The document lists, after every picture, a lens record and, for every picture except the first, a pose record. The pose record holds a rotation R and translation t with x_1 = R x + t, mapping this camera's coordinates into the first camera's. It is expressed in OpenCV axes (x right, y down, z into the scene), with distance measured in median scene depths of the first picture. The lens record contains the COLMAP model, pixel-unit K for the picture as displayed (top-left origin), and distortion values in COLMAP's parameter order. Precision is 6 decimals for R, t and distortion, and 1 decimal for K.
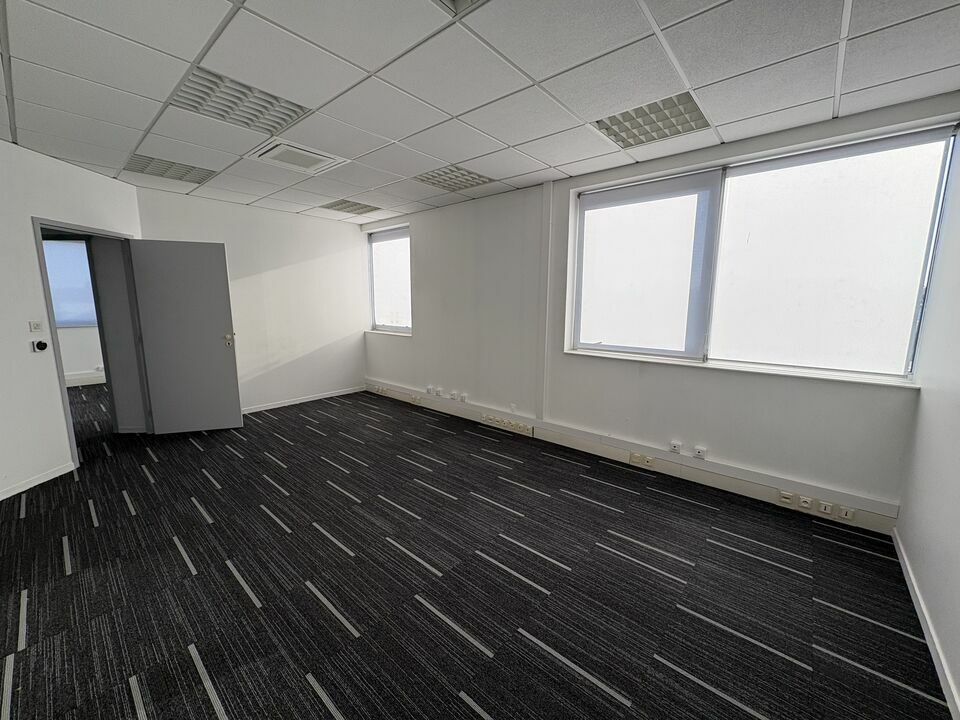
lens RADIAL K [[381.3, 0, 480.0], [0, 381.3, 360.0], [0, 0, 1]] dist [-0.010327, -0.000296]
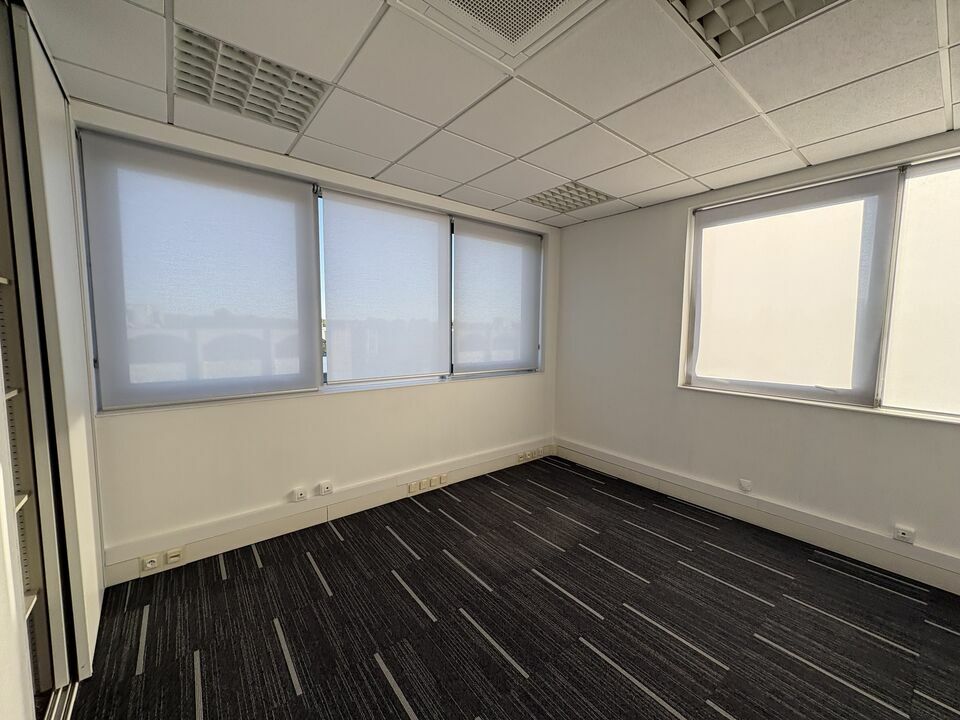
lens RADIAL K [[382.1, 0, 480.0], [0, 382.1, 360.0], [0, 0, 1]] dist [0.003596, -0.000279]
pose [[0.982797, 0.021261, -0.183463, -0.084117], [-0.034510, 0.996997, -0.069330, -0.011690], [0.181438, 0.074468, 0.980579, 0.069931]]
